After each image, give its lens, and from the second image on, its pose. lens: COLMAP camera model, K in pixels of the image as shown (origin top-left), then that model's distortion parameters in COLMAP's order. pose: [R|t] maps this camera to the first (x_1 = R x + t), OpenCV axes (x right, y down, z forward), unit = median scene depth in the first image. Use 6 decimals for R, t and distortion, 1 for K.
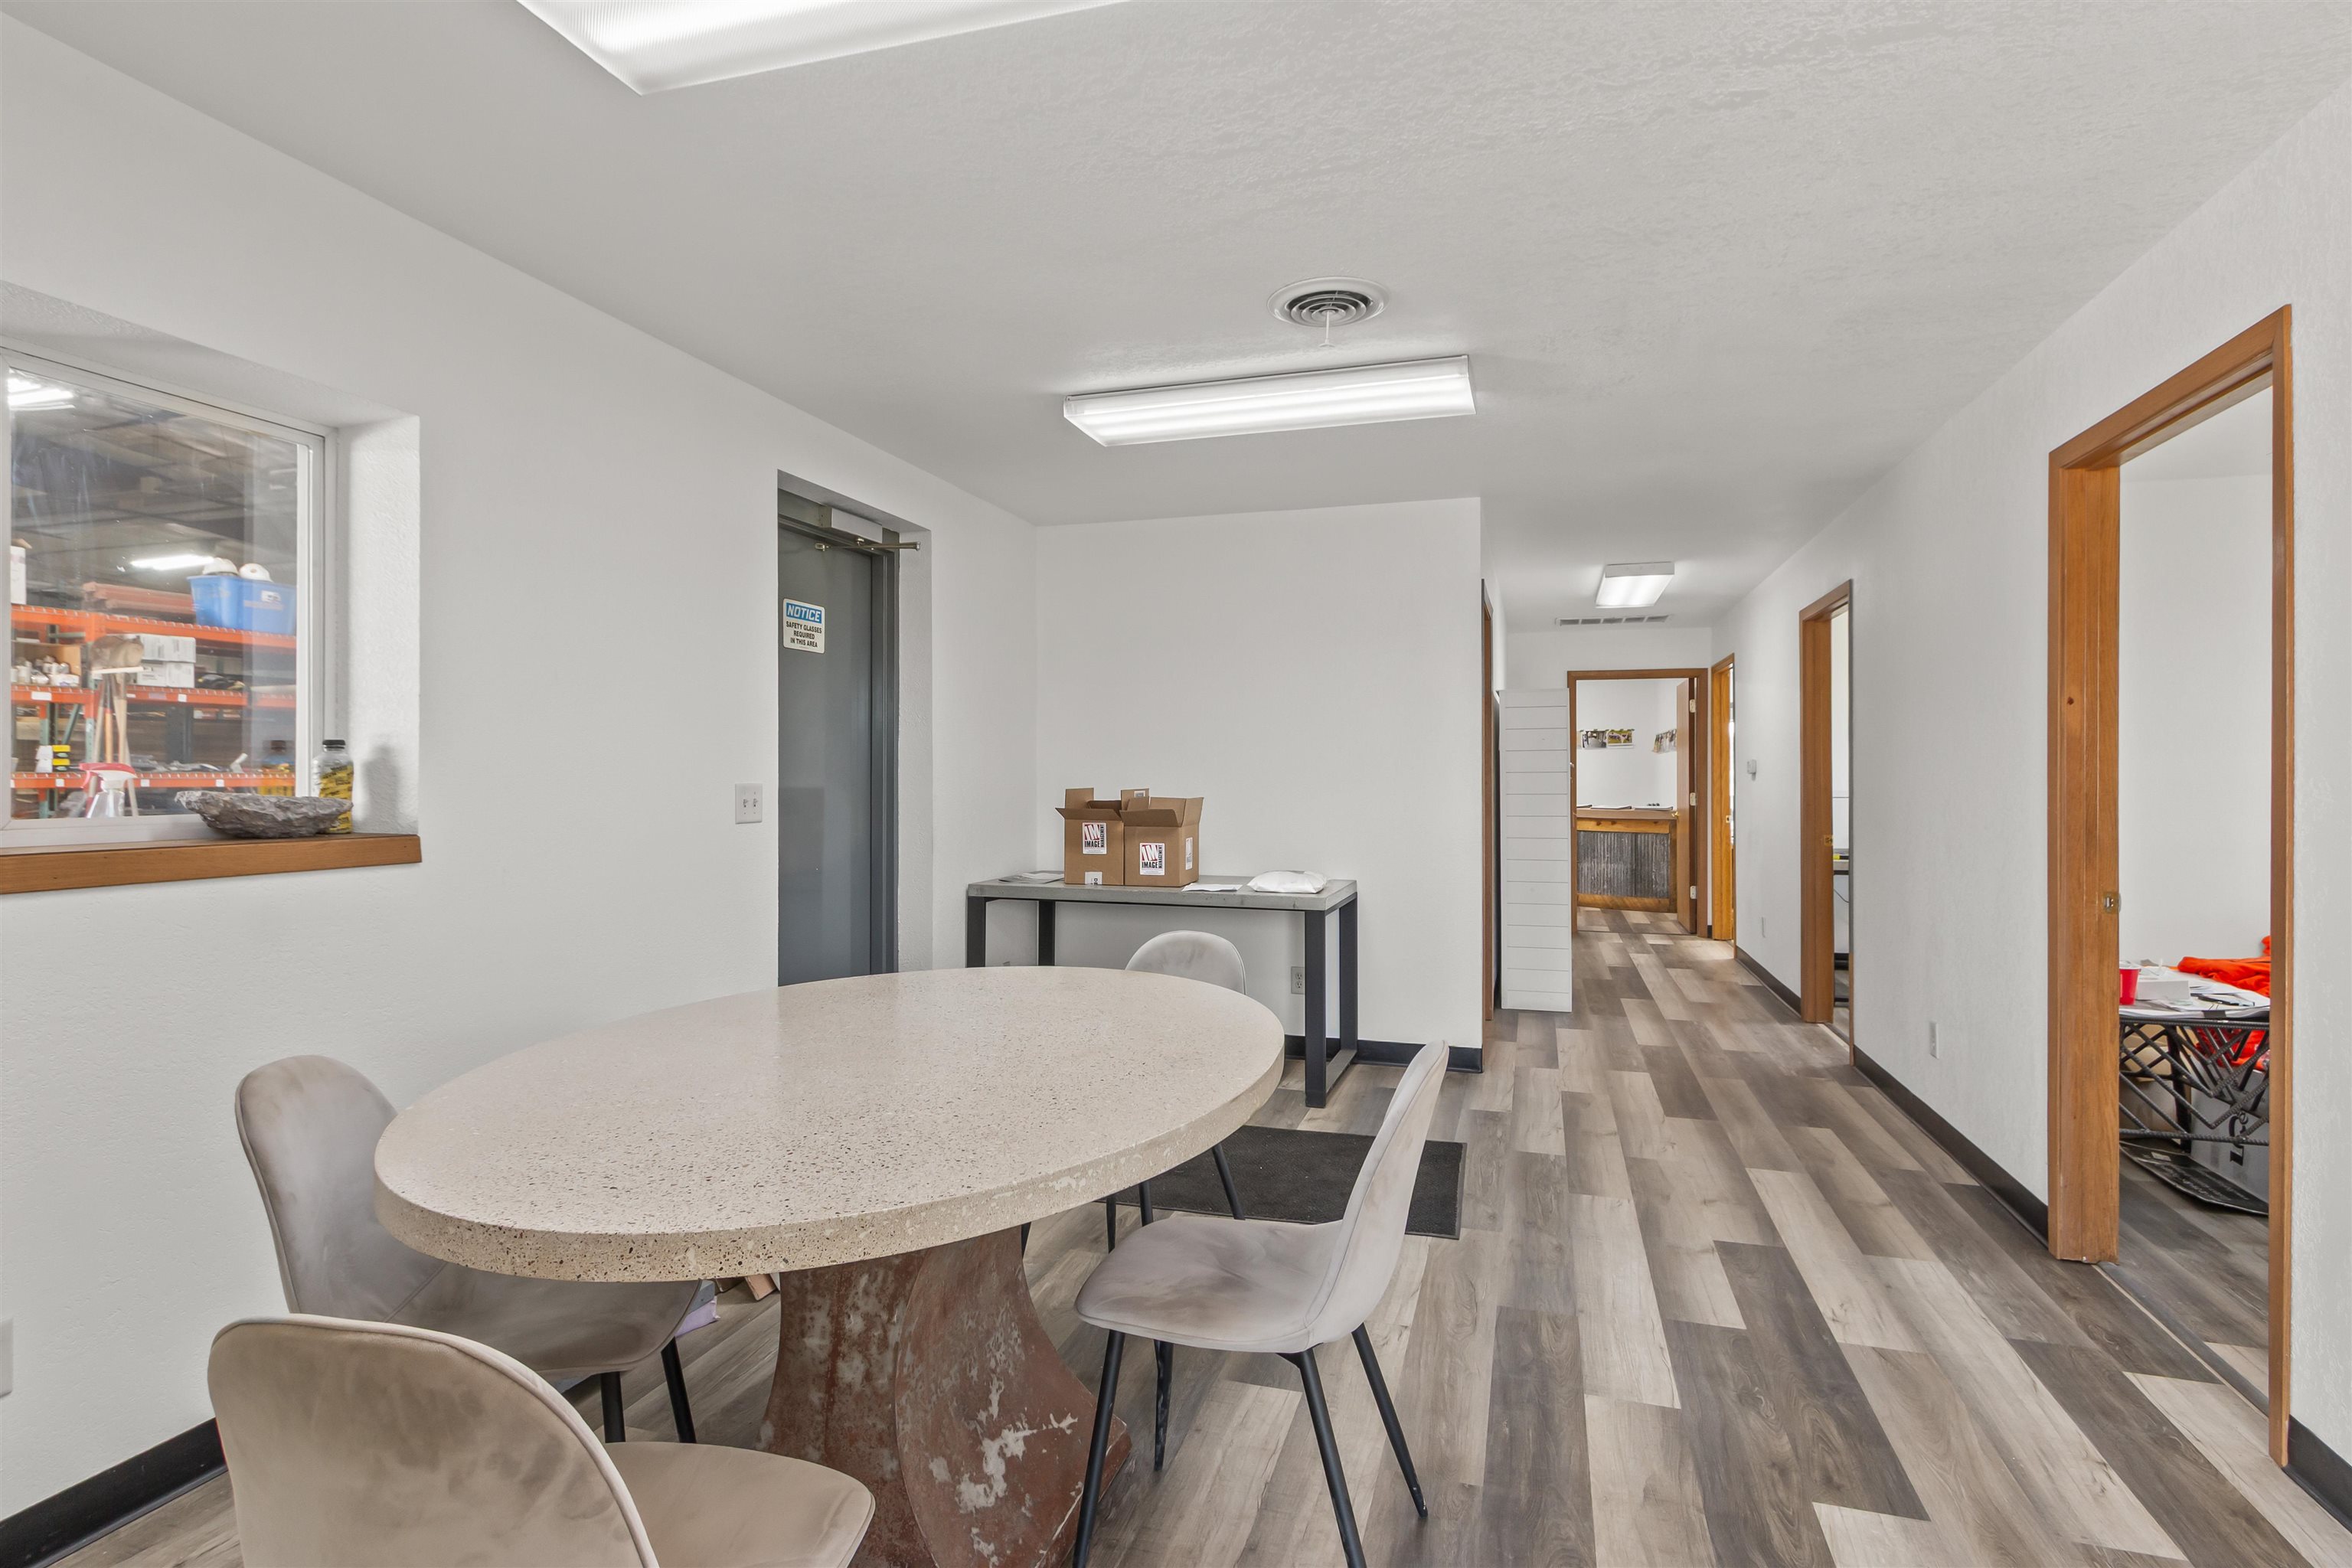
lens RADIAL K [[1192.1, 0, 1172.5], [0, 1192.1, 777.2], [0, 0, 1]] dist [0.019636, -0.011539]
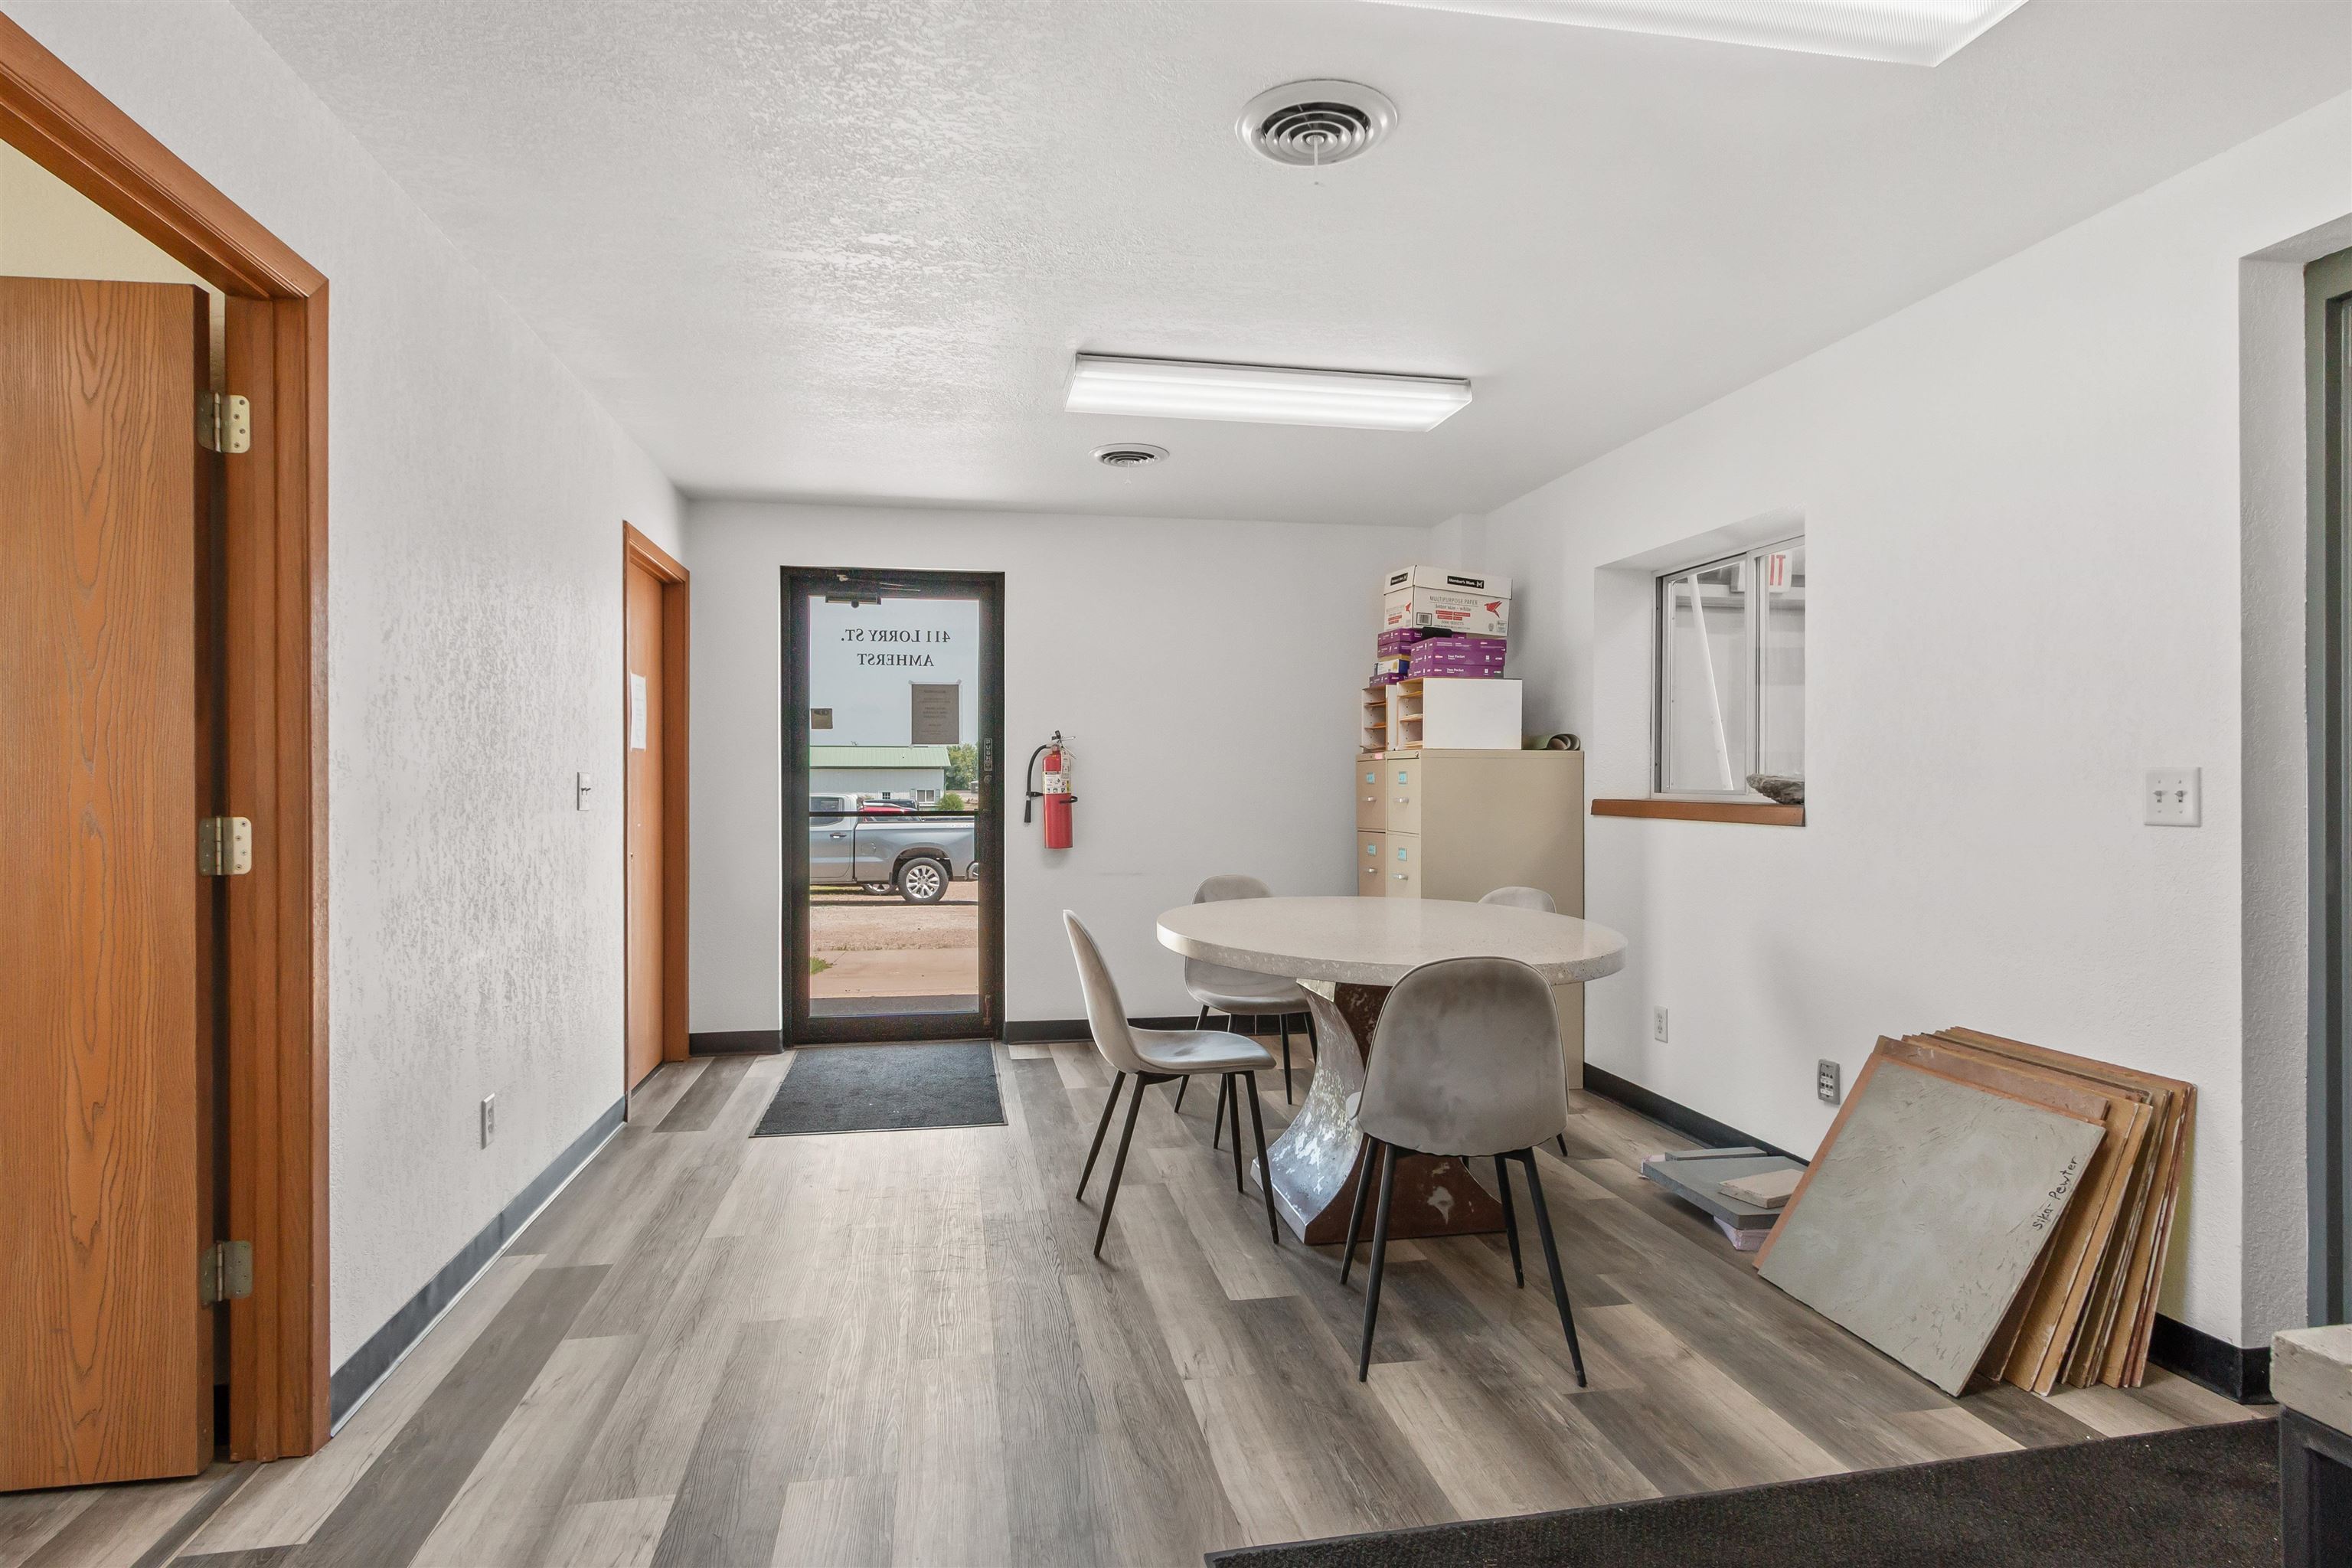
lens RADIAL K [[1192.1, 0, 1172.5], [0, 1192.1, 777.2], [0, 0, 1]] dist [0.019636, -0.011539]
pose [[-0.885747, -0.001561, -0.464166, 0.494656], [-0.001285, 0.999999, -0.000911, 0.014032], [0.464167, -0.000211, -0.885748, 1.430438]]
